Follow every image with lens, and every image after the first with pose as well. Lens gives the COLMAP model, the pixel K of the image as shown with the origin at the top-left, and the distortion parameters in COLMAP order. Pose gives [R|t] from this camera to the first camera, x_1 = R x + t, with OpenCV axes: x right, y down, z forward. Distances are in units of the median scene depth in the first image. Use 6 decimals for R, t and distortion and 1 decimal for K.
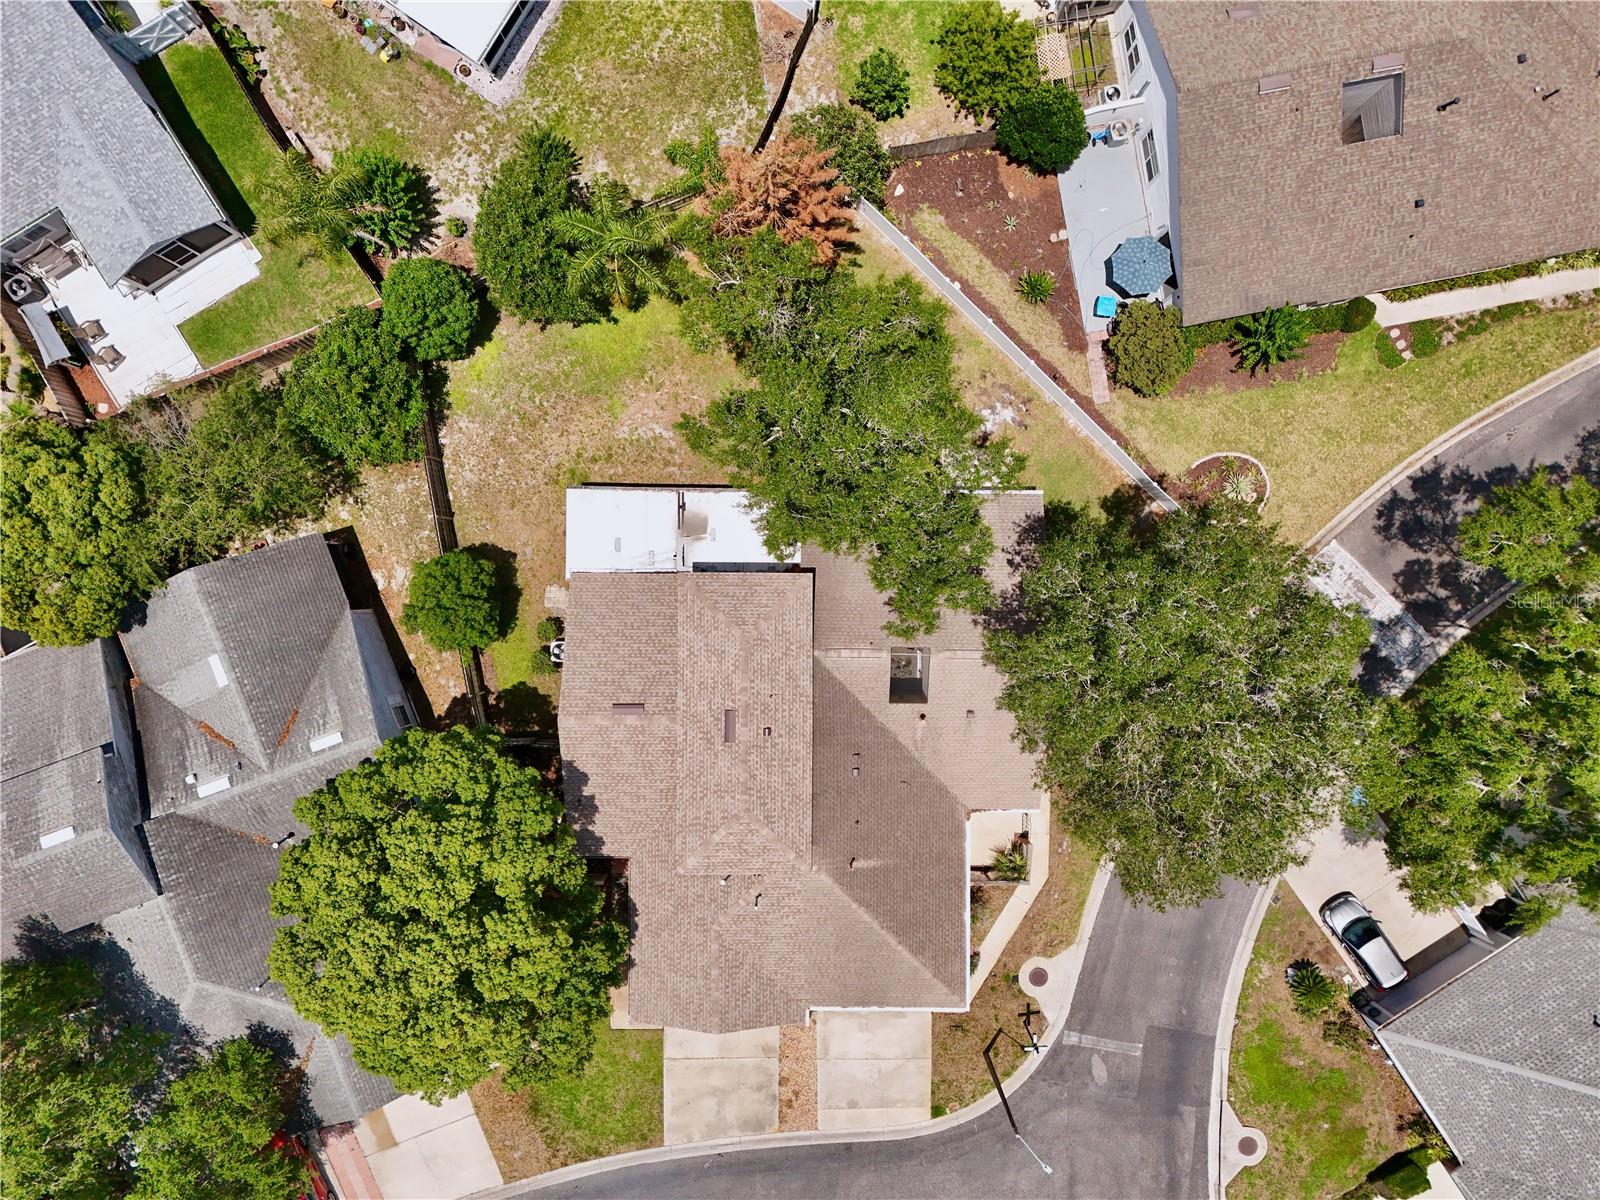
lens RADIAL K [[1176.2, 0, 803.4], [0, 1176.2, 613.2], [0, 0, 1]] dist [0.066510, -0.059237]
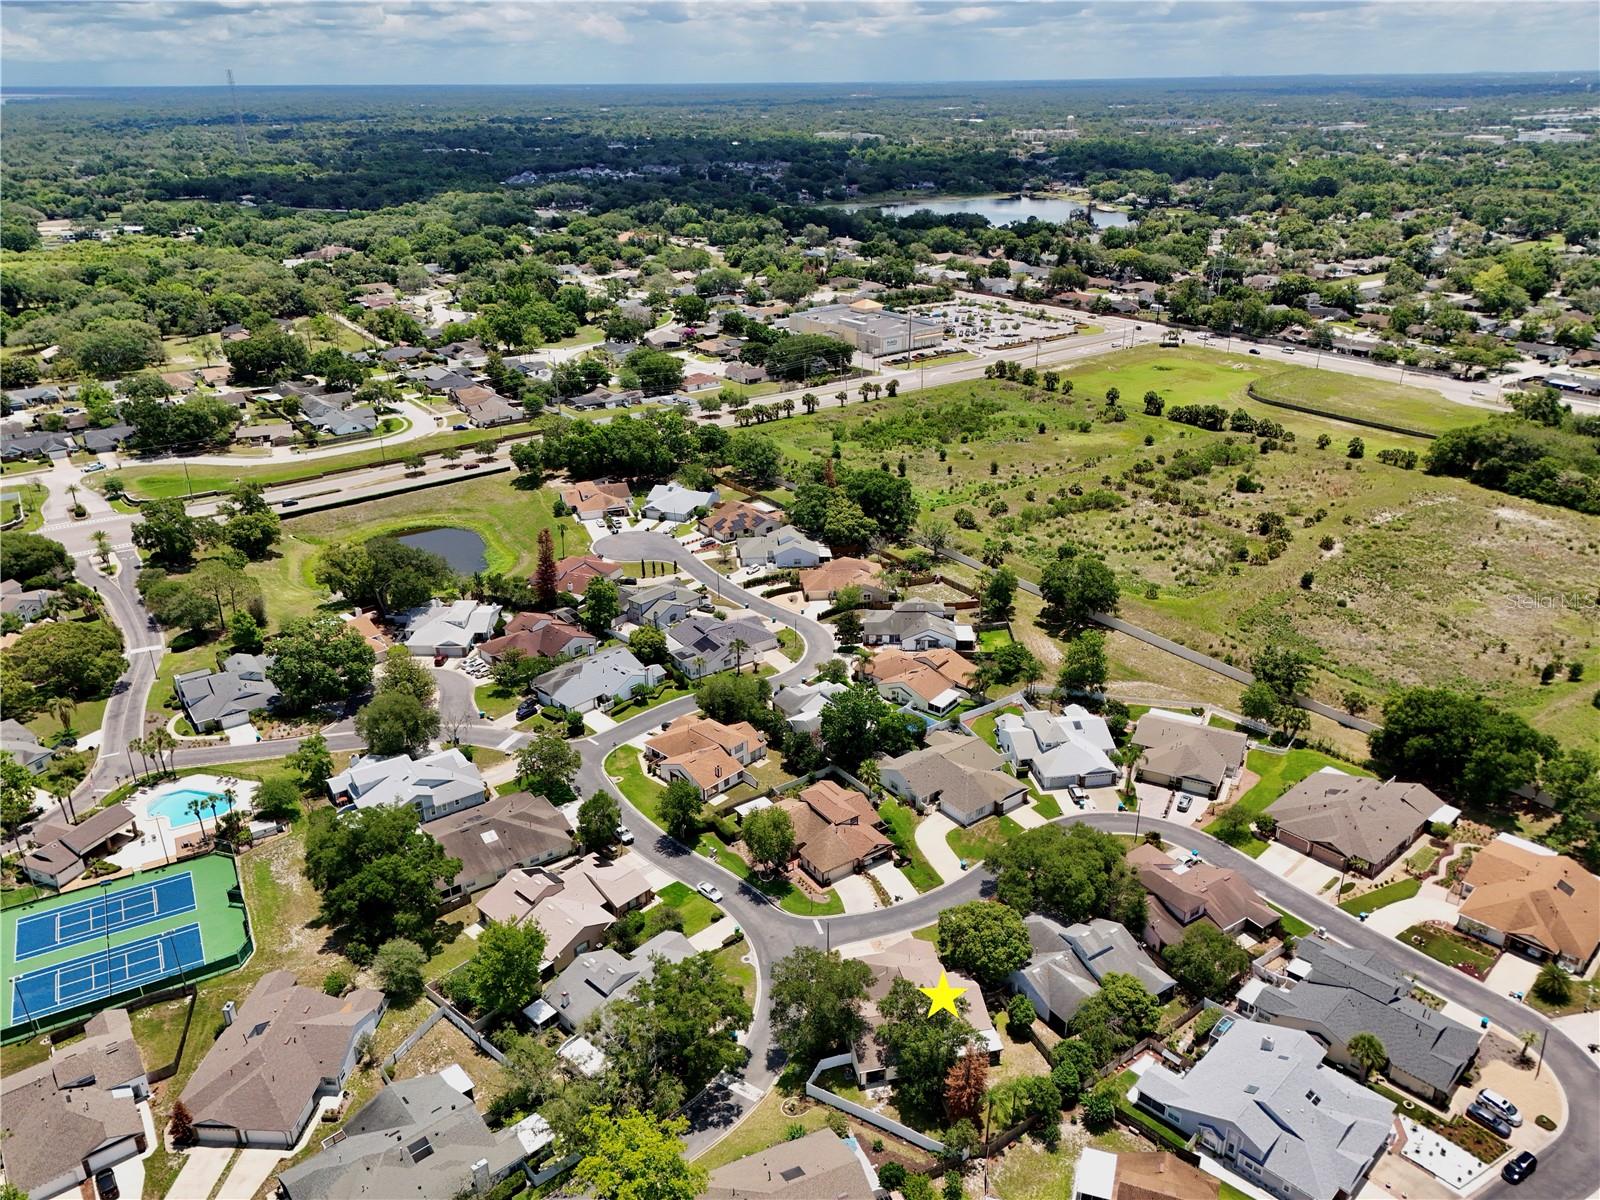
lens RADIAL K [[1169.0, 0, 803.5], [0, 1169.0, 626.8], [0, 0, 1]] dist [0.078325, -0.075911]
pose [[-0.974682, 0.092781, -0.203439, 0.828418], [-0.223521, -0.427990, 0.875707, -2.181085], [-0.005821, 0.899009, 0.437892, -1.358604]]
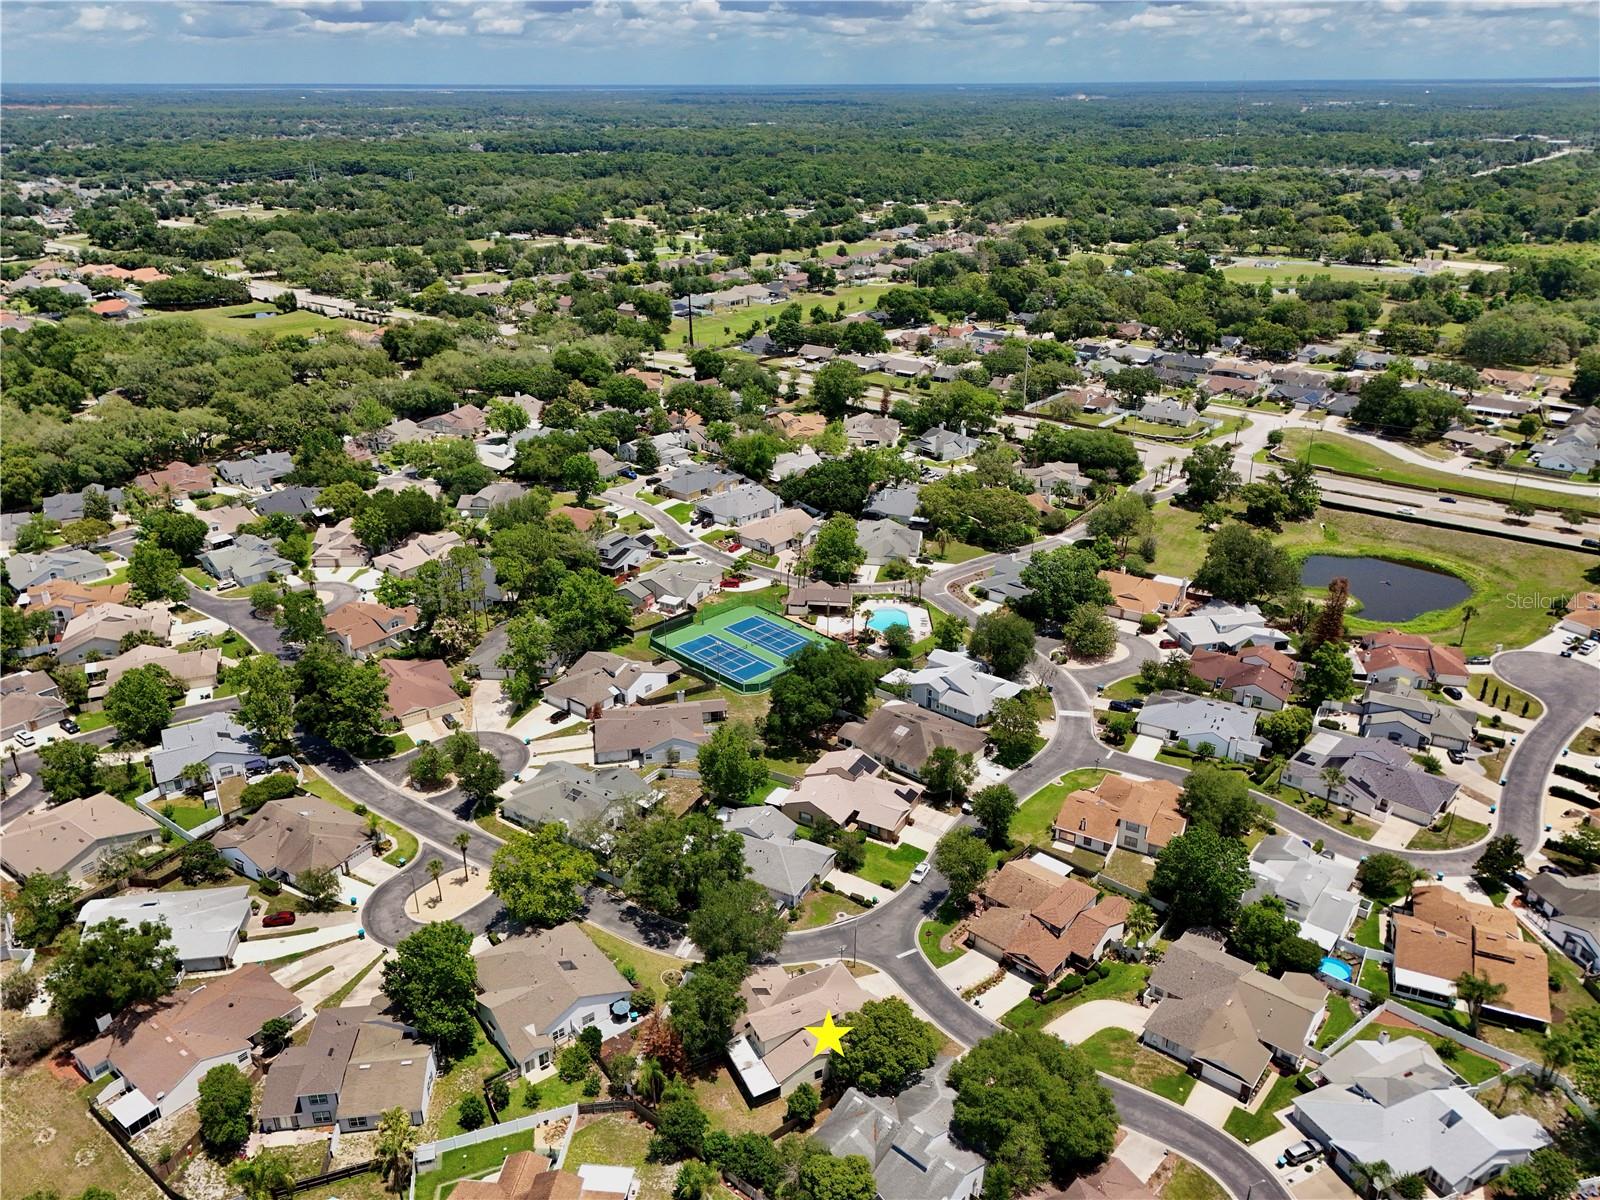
lens RADIAL K [[1176.2, 0, 803.4], [0, 1176.2, 613.2], [0, 0, 1]] dist [0.066510, -0.059237]
pose [[-0.452881, -0.373808, 0.809423, -2.159187], [0.891398, -0.207701, 0.402826, -0.919582], [0.017538, 0.903951, 0.427276, -1.371035]]
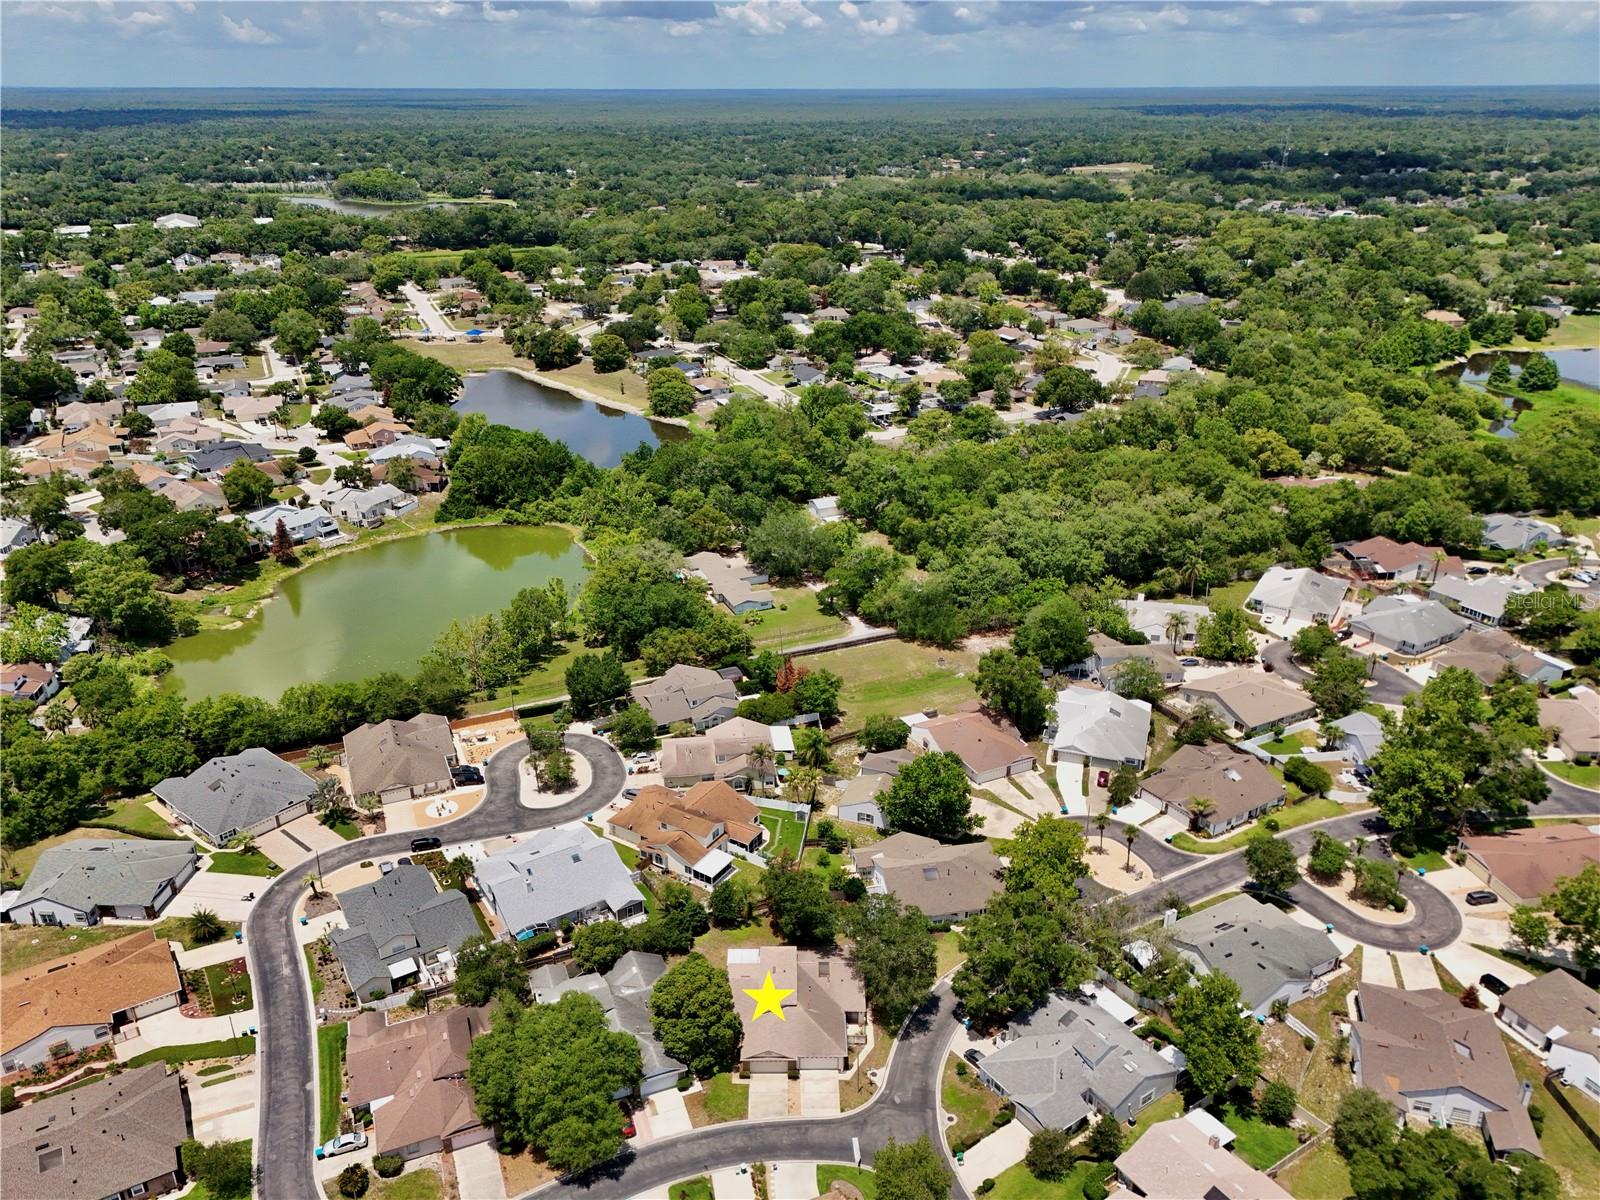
lens RADIAL K [[1176.2, 0, 803.4], [0, 1176.2, 613.2], [0, 0, 1]] dist [0.066510, -0.059237]
pose [[0.999821, -0.015963, 0.010116, 0.007700], [0.015545, 0.390251, -0.920577, 2.664315], [0.010747, 0.920570, 0.390429, -1.276008]]
